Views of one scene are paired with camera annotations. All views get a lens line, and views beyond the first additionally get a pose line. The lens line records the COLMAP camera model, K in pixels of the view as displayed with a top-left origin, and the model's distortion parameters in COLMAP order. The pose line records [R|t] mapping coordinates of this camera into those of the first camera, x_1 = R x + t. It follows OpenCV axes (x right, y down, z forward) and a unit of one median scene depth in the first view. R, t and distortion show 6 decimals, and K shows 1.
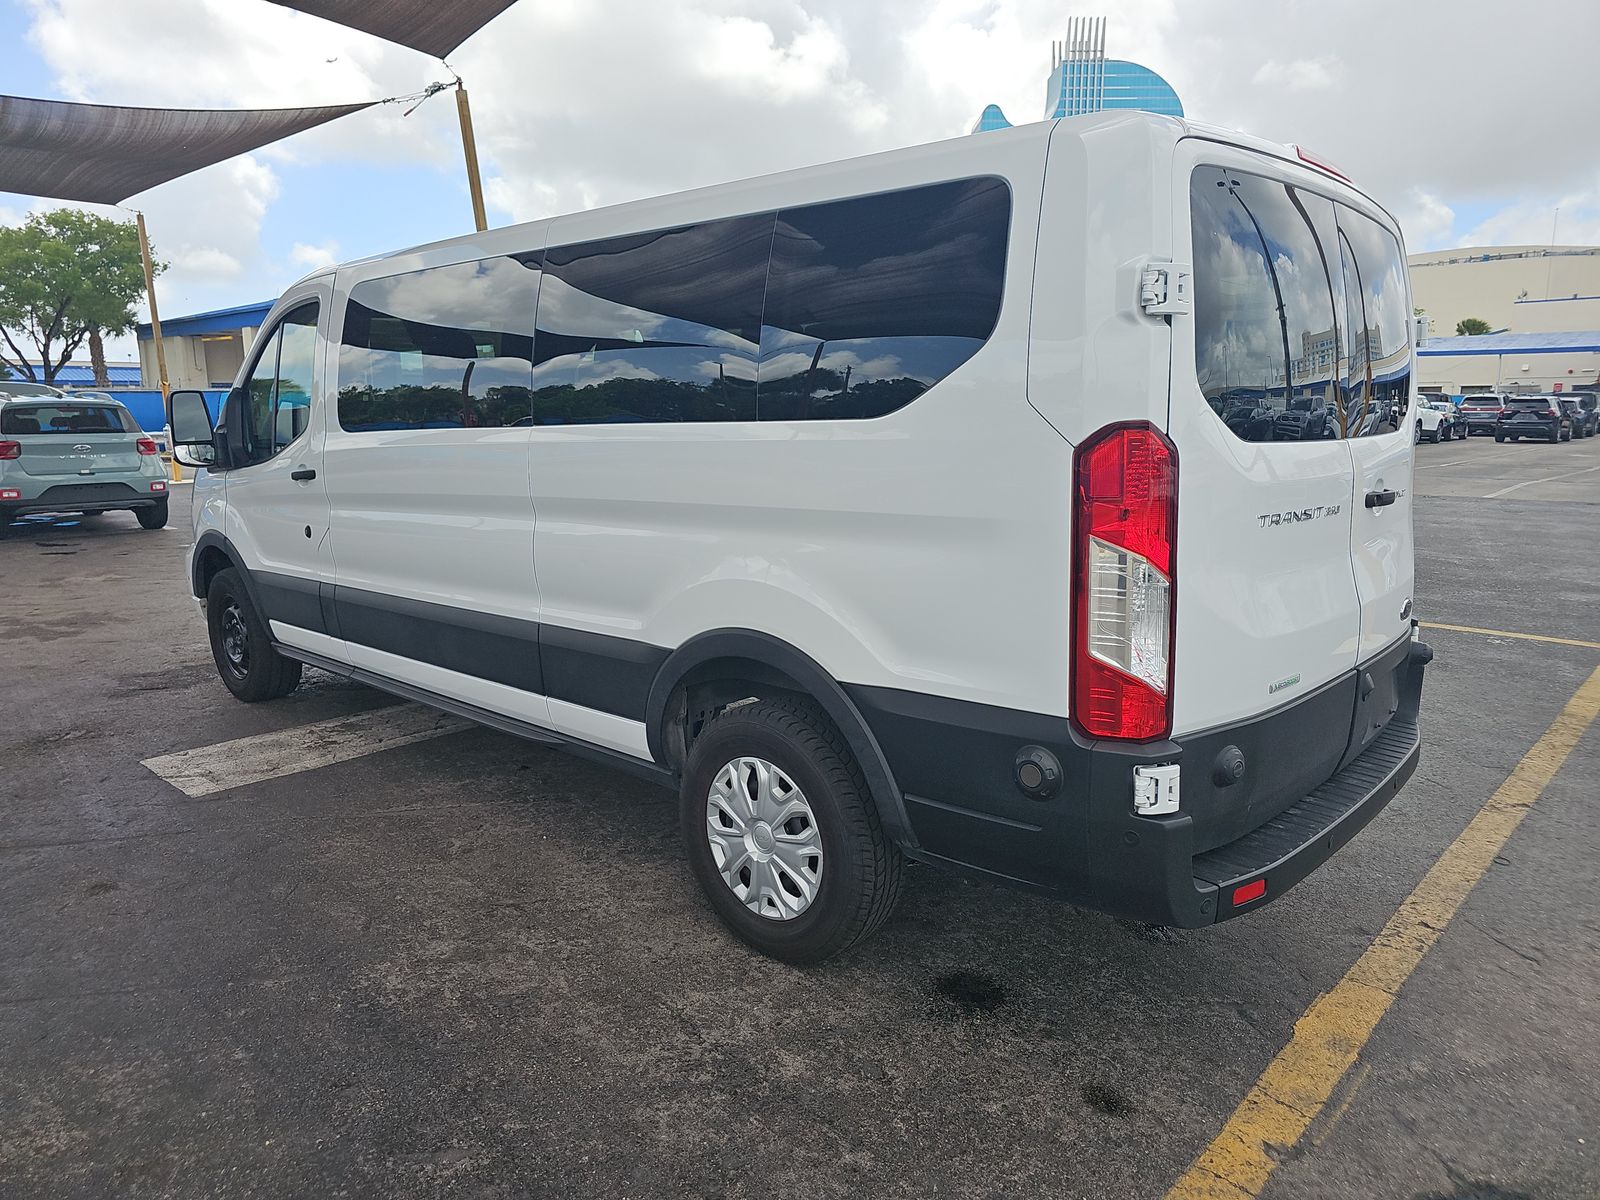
lens RADIAL K [[1083.5, 0, 801.0], [0, 1083.5, 595.4], [0, 0, 1]] dist [0.003914, 0.012584]
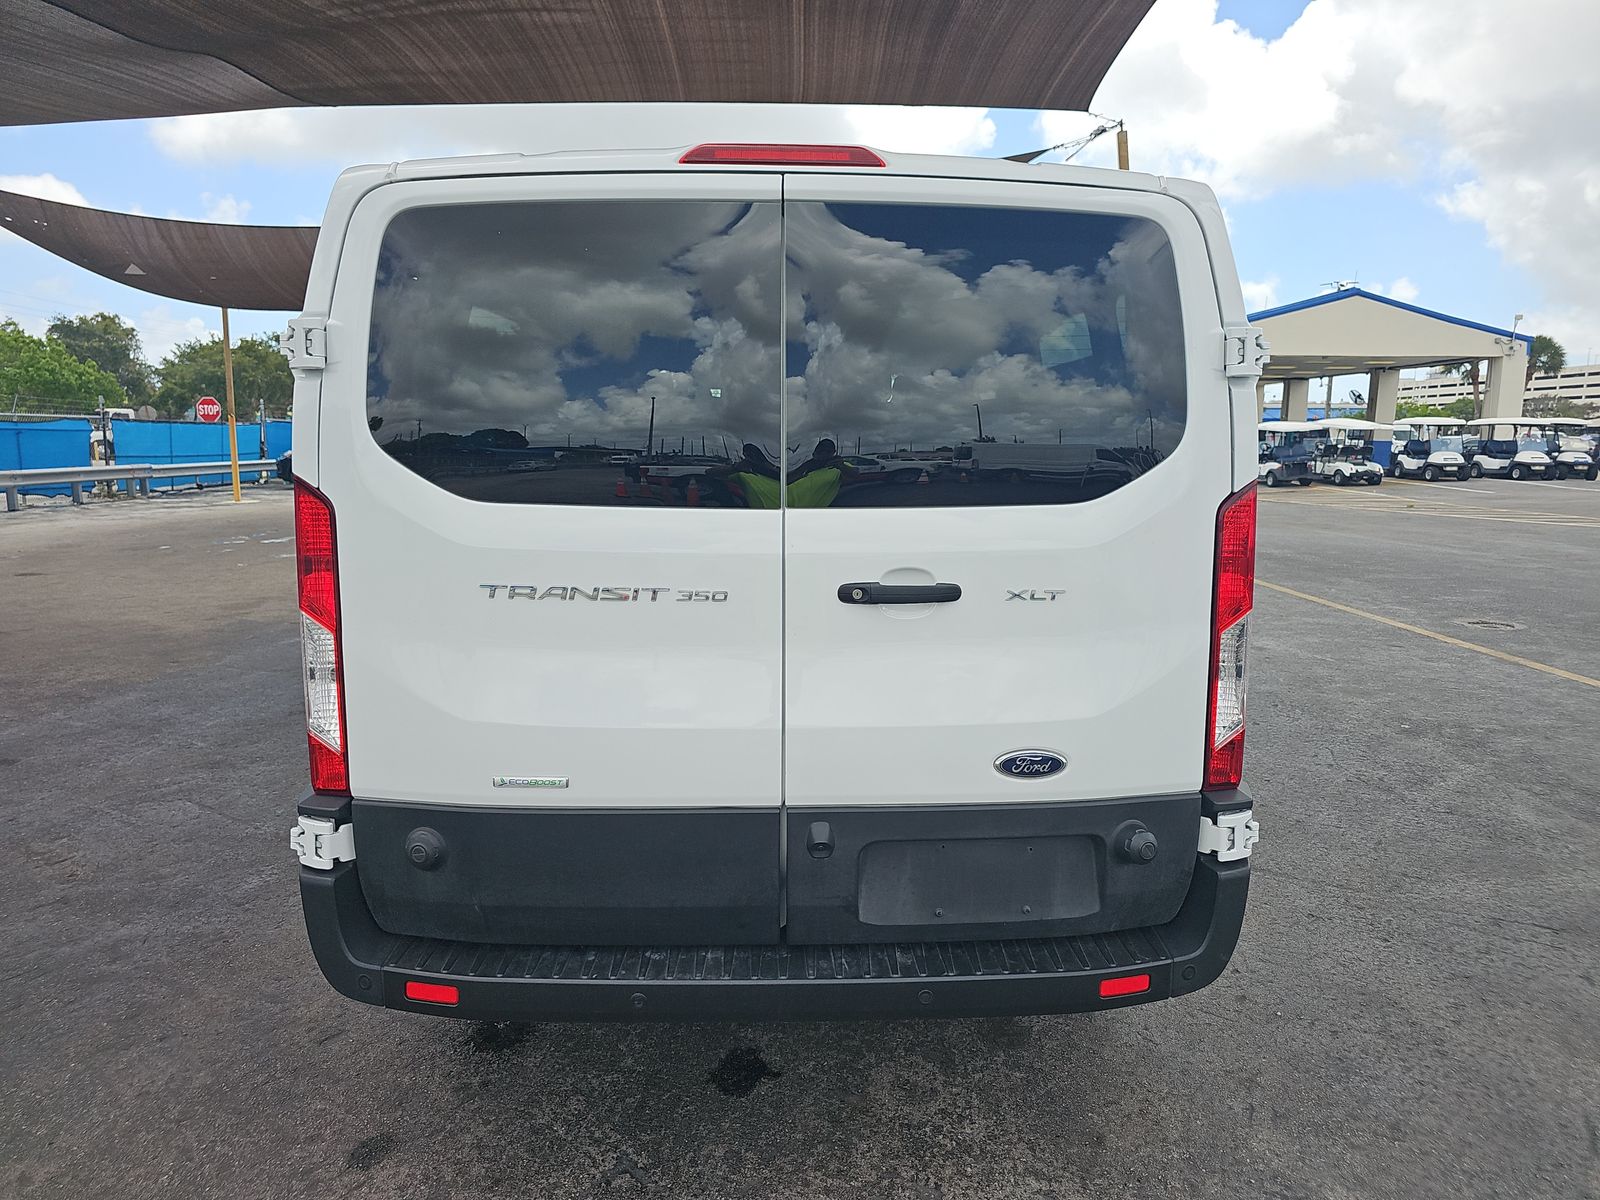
lens RADIAL K [[1083.5, 0, 802.5], [0, 1083.5, 601.9], [0, 0, 1]] dist [0.003914, 0.012584]
pose [[0.676534, 0.106155, -0.728720, 0.326649], [-0.122689, 0.991973, 0.030602, -0.031122], [0.726119, 0.068703, 0.684128, 0.150684]]
